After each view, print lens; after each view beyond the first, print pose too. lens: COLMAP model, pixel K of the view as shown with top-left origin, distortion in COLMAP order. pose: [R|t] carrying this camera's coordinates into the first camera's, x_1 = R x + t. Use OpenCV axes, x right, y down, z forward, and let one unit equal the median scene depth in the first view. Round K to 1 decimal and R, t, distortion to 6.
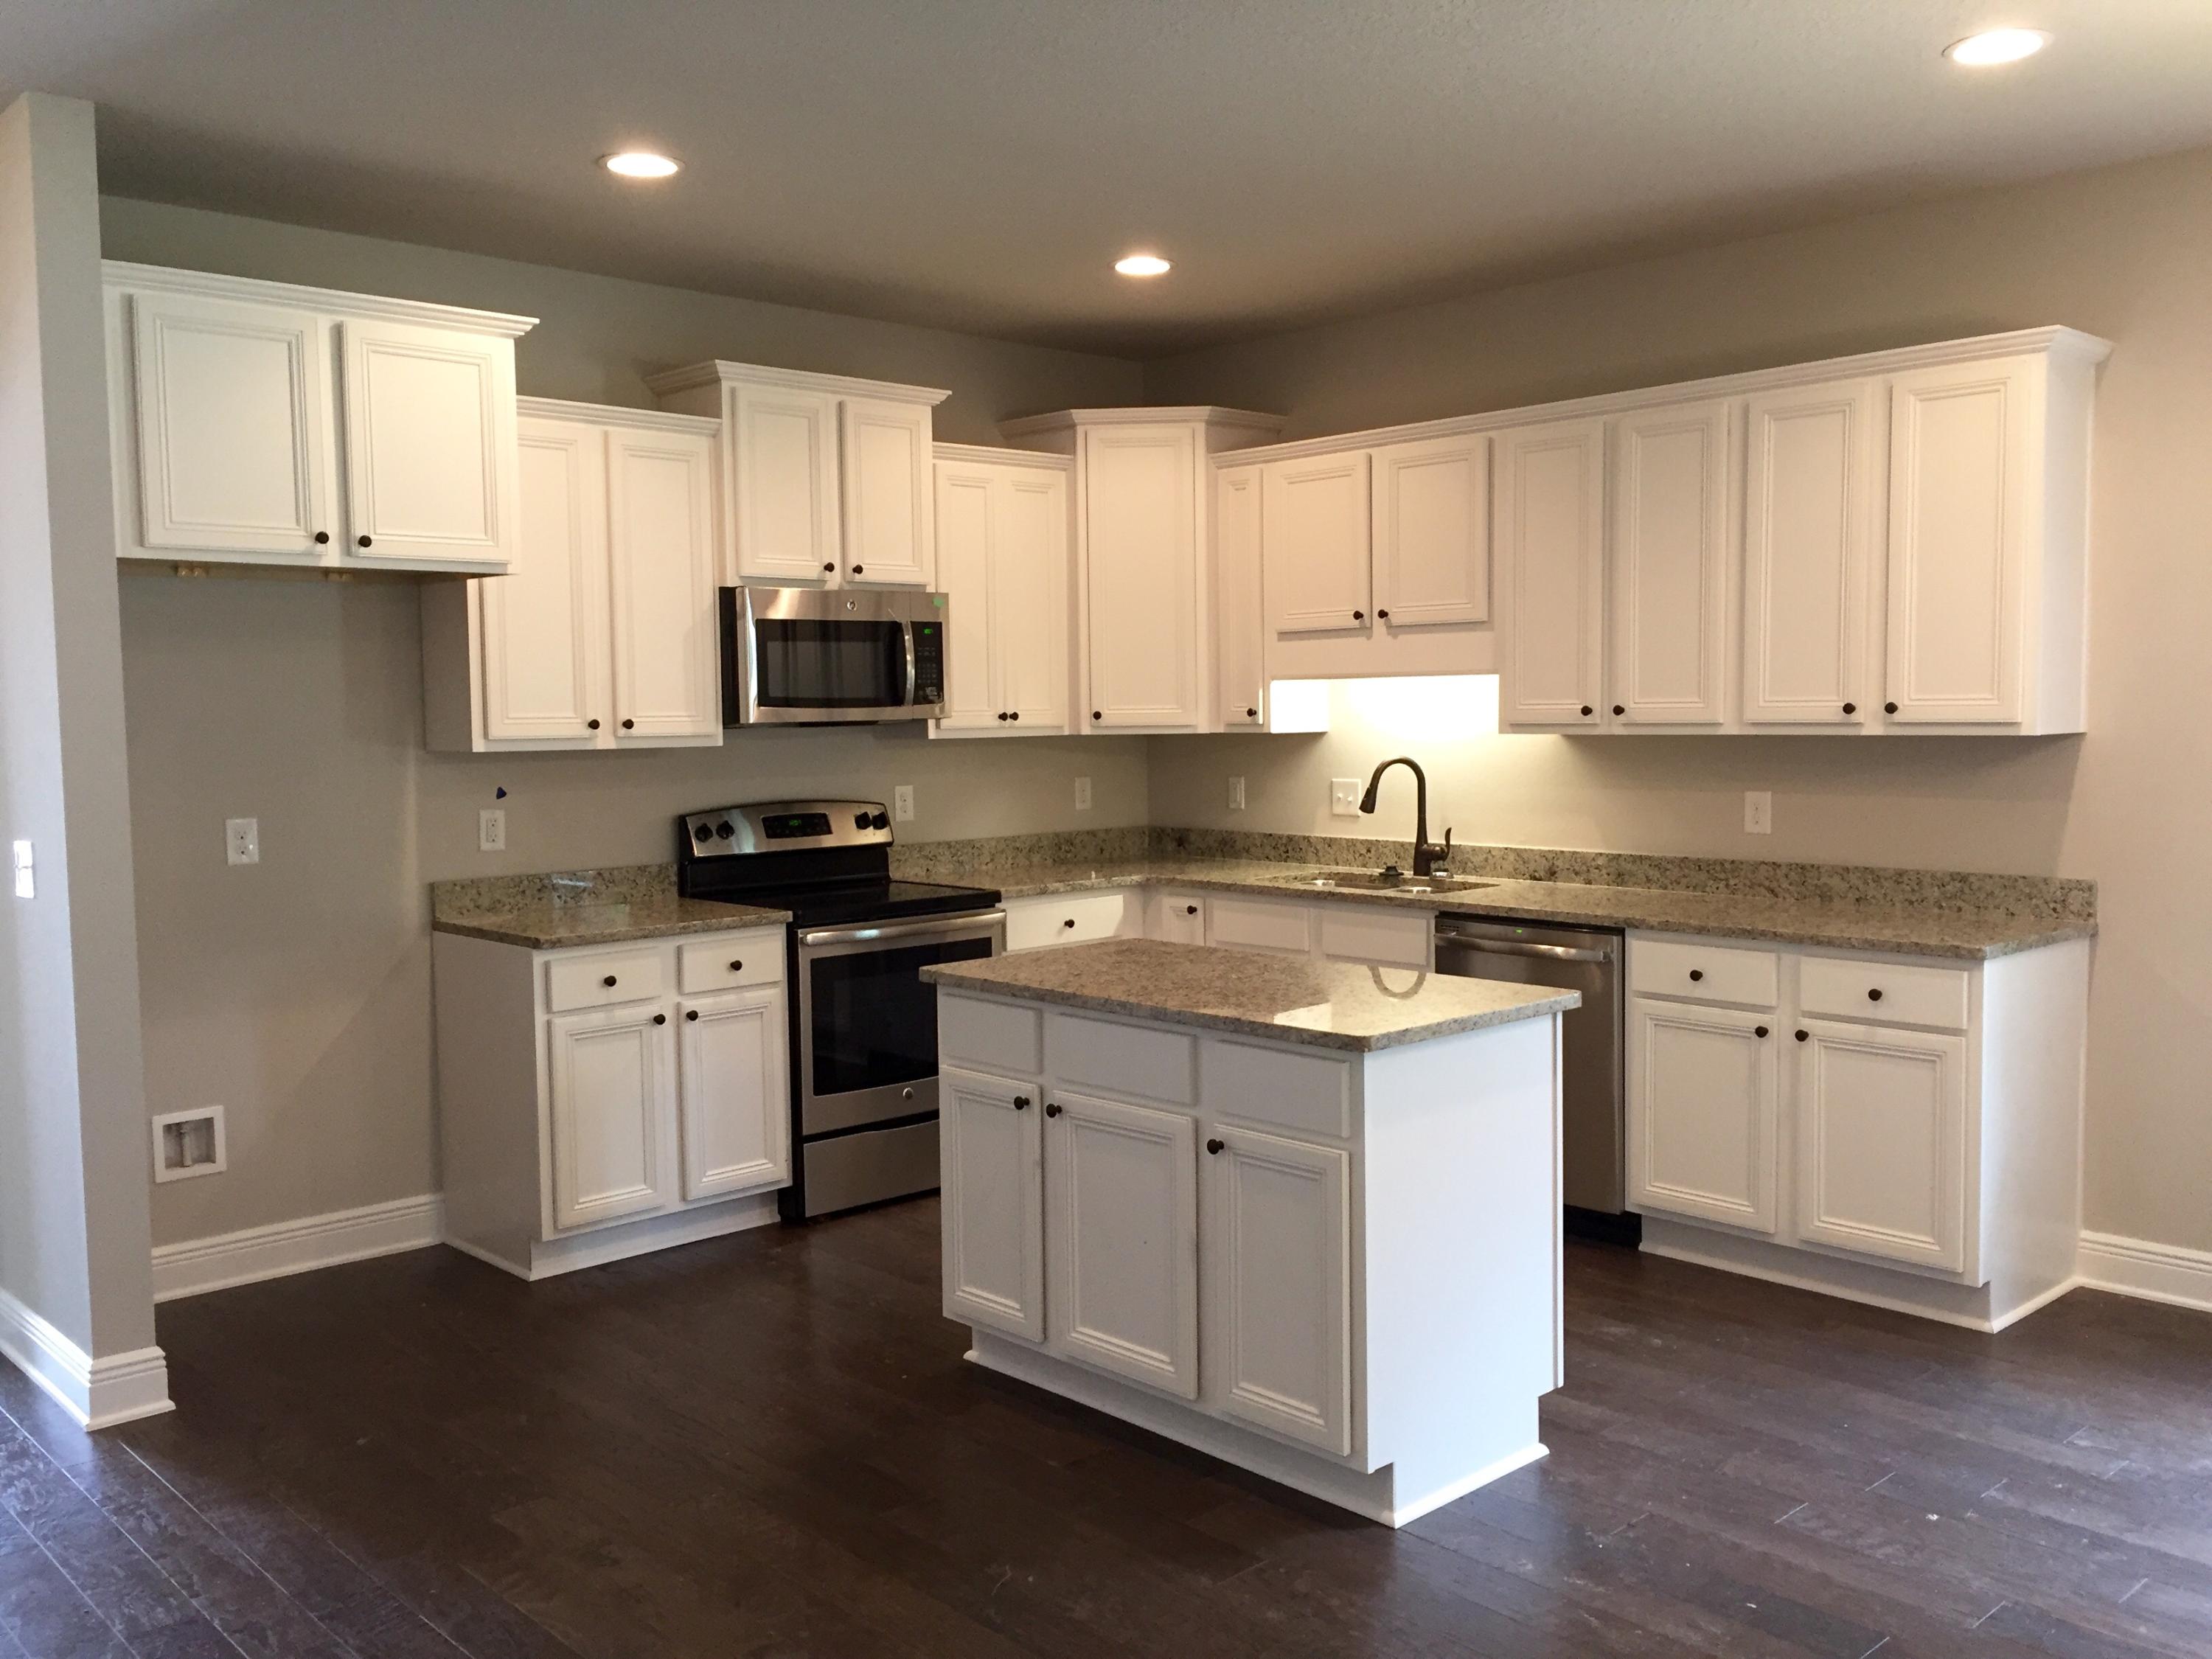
lens RADIAL K [[1899.2, 0, 1078.2], [0, 1899.2, 828.7], [0, 0, 1]] dist [0.094869, -0.116545]
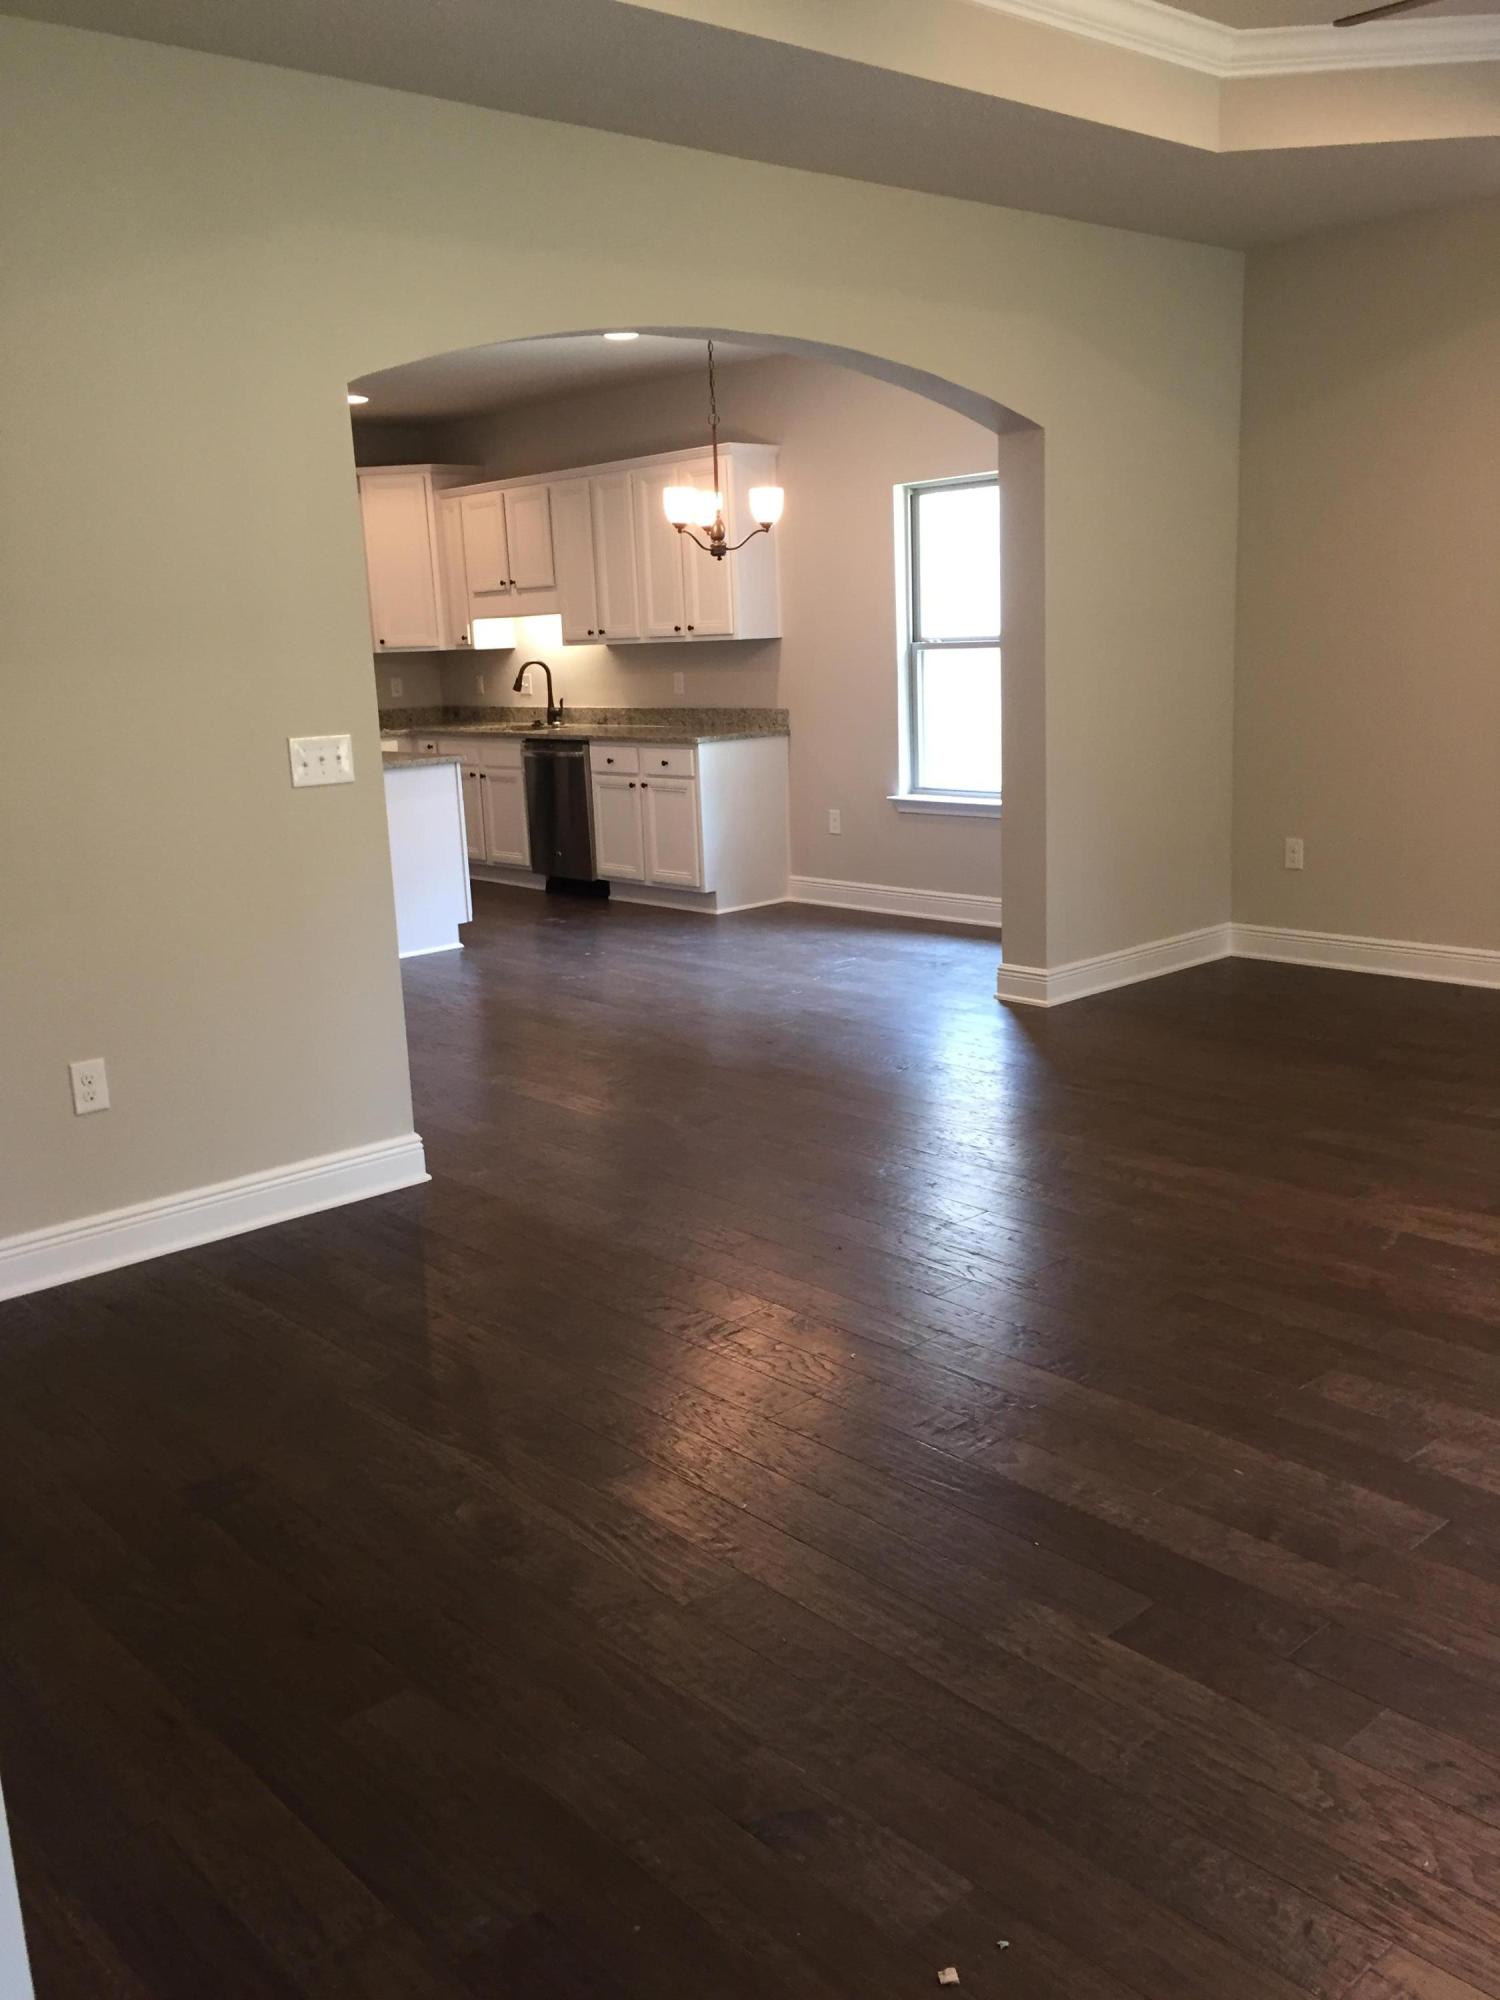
lens RADIAL K [[1717.2, 0, 740.8], [0, 1717.2, 1004.3], [0, 0, 1]] dist [0.094869, -0.116545]
pose [[0.999518, -0.027524, -0.014382, 0.458619], [0.029318, 0.989034, 0.144746, 0.067500], [0.010240, -0.145097, 0.989364, -0.854122]]
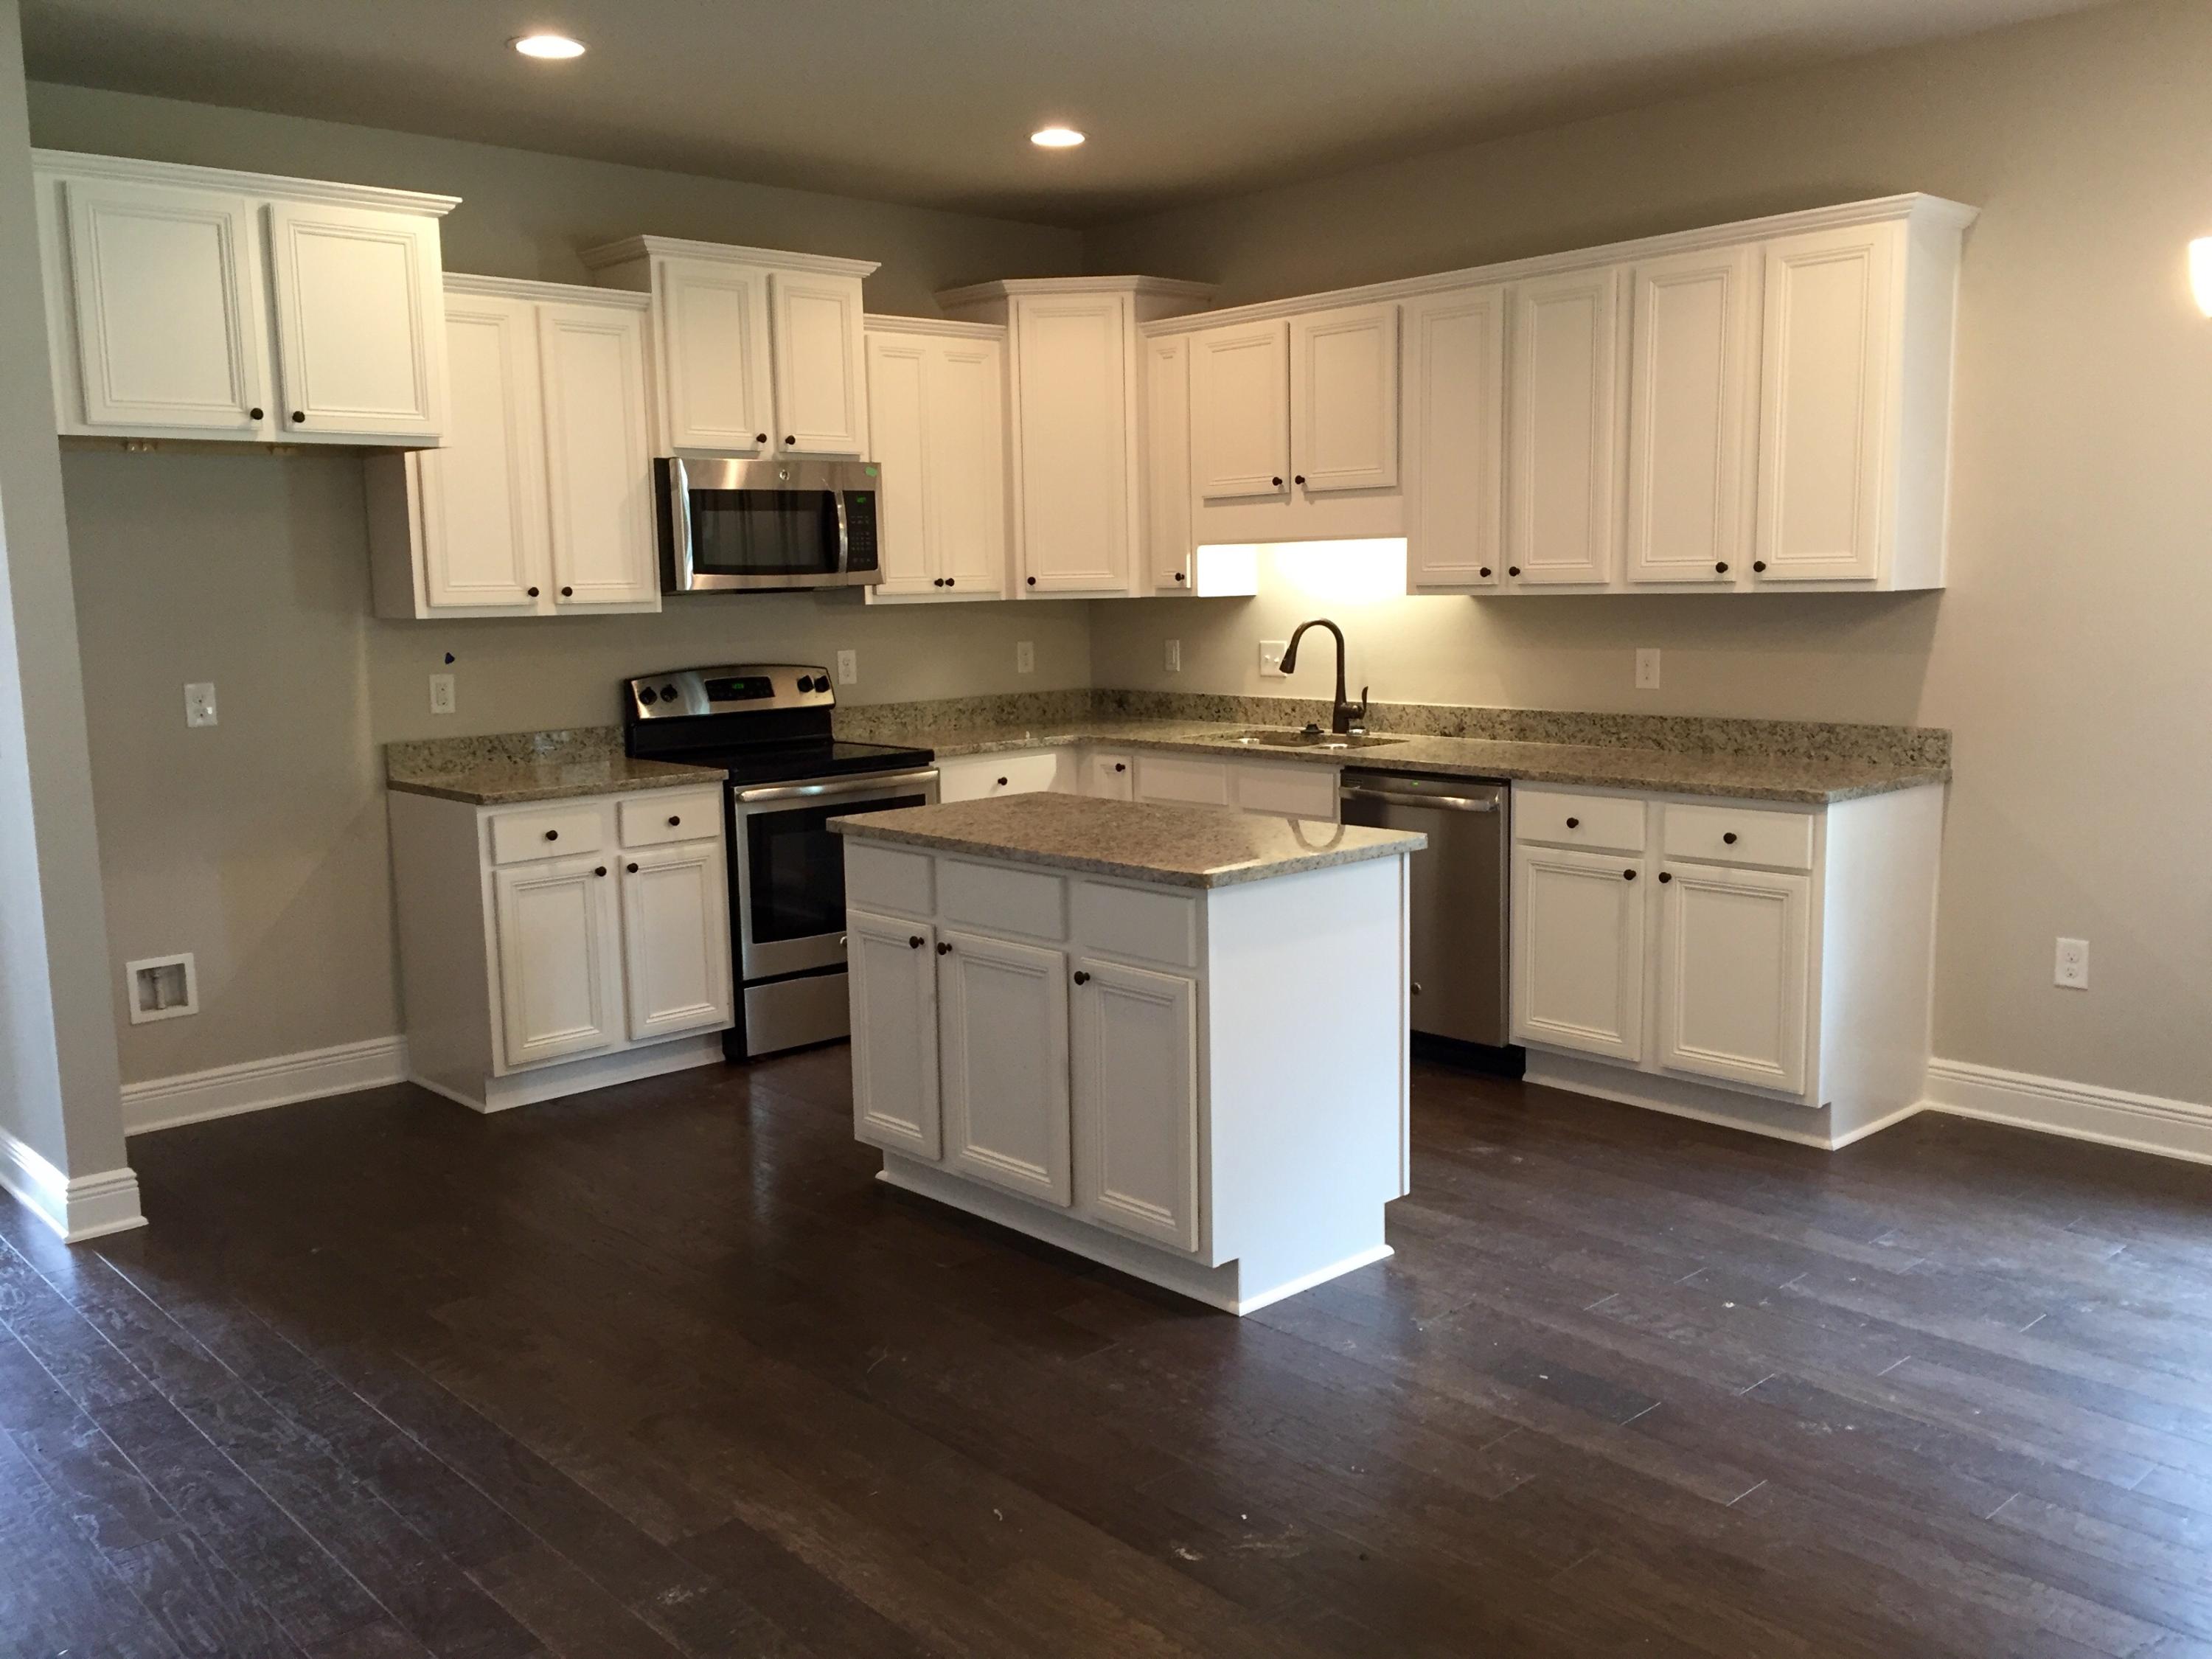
lens RADIAL K [[1899.2, 0, 1078.8], [0, 1899.2, 824.8], [0, 0, 1]] dist [0.094869, -0.116545]
pose [[0.999917, -0.006292, -0.011231, 0.058042], [0.007030, 0.997735, 0.066898, 0.004806], [0.010785, -0.066972, 0.997697, -0.053978]]
